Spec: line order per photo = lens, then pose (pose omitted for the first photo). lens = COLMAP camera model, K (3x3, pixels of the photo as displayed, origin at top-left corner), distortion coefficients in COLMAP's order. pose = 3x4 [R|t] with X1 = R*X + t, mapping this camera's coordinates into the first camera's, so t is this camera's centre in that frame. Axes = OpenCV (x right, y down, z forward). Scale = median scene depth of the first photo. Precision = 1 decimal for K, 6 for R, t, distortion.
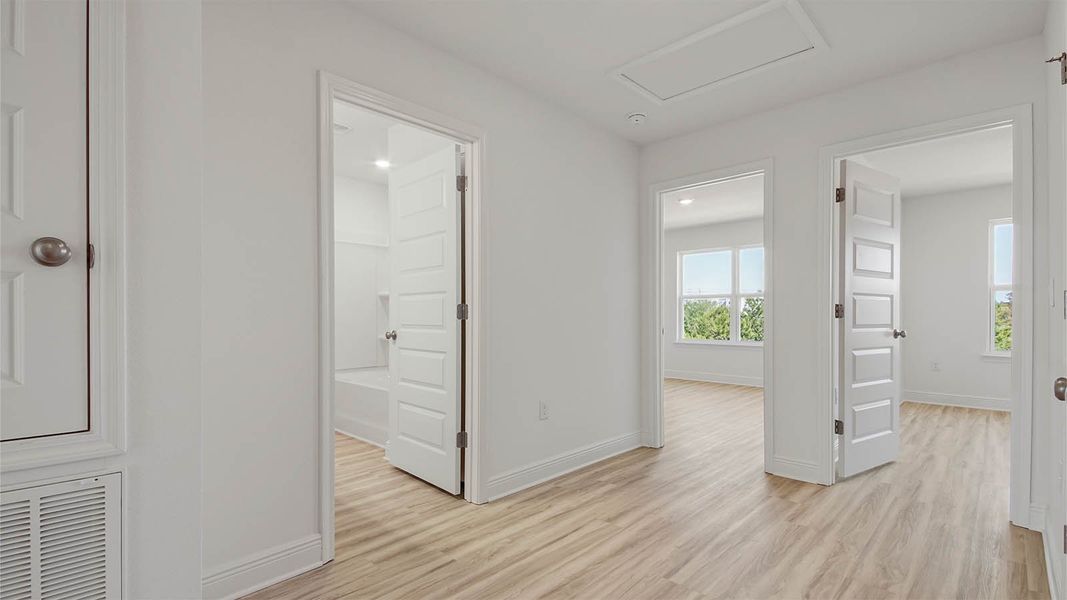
lens RADIAL K [[486.0, 0, 532.6], [0, 486.0, 315.4], [0, 0, 1]] dist [0.034990, -0.025590]
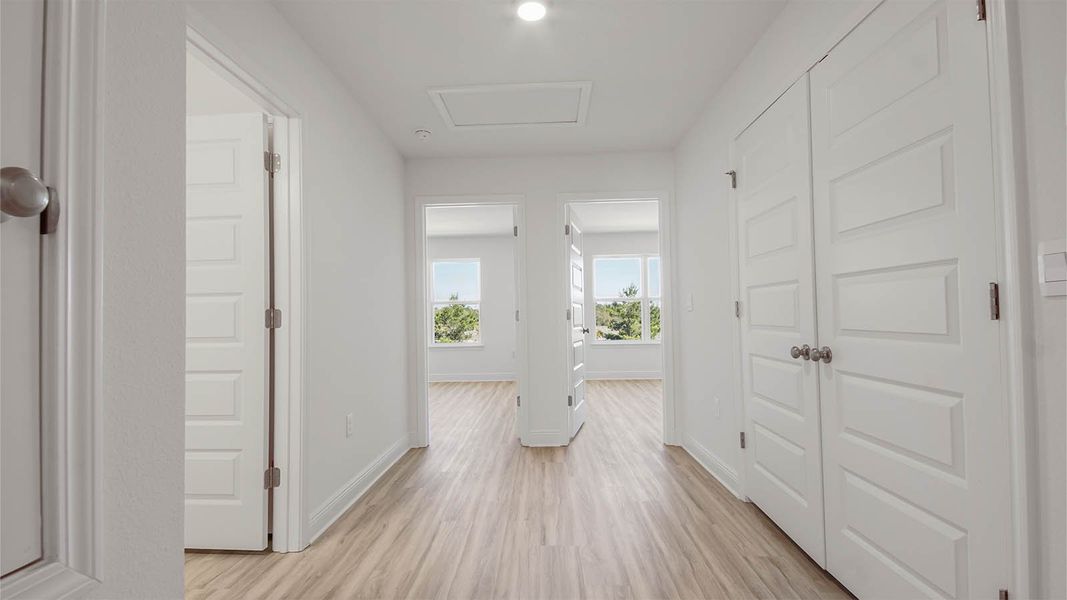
lens RADIAL K [[459.9, 0, 547.9], [0, 459.9, 304.8], [0, 0, 1]] dist [0.000249, -0.000218]
pose [[0.735928, 0.003416, 0.677051, -0.324311], [0.022973, 0.999285, -0.030013, 0.002884], [-0.676670, 0.037641, 0.735324, 0.124777]]
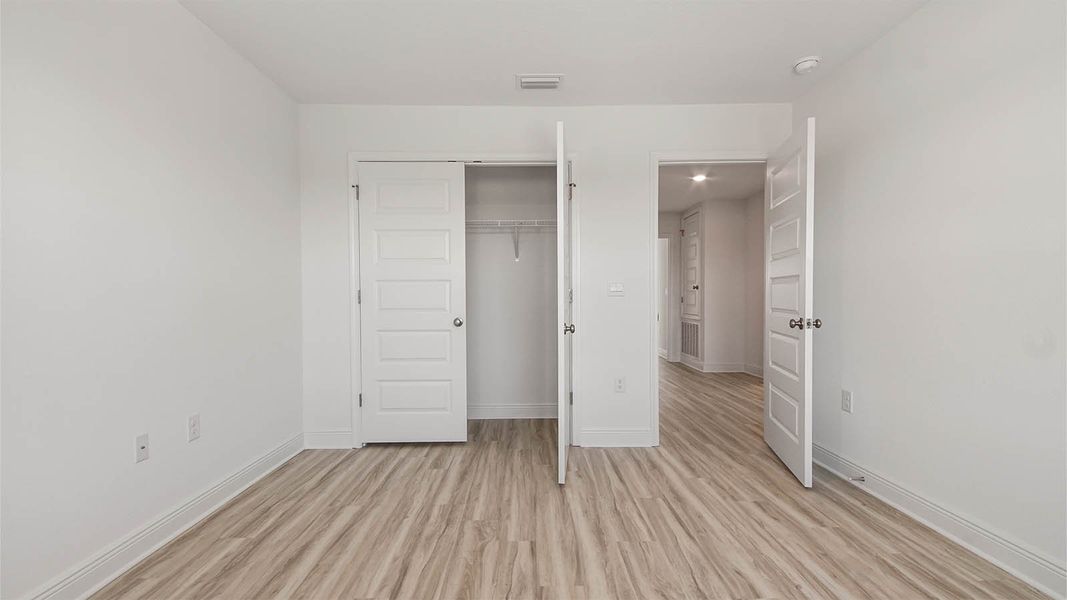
lens RADIAL K [[486.0, 0, 532.6], [0, 486.0, 315.4], [0, 0, 1]] dist [0.034990, -0.025590]
pose [[-0.705989, 0.033239, -0.707443, 2.002589], [0.005822, 0.999137, 0.041134, -0.007599], [0.708199, 0.024921, -0.705573, 1.567747]]
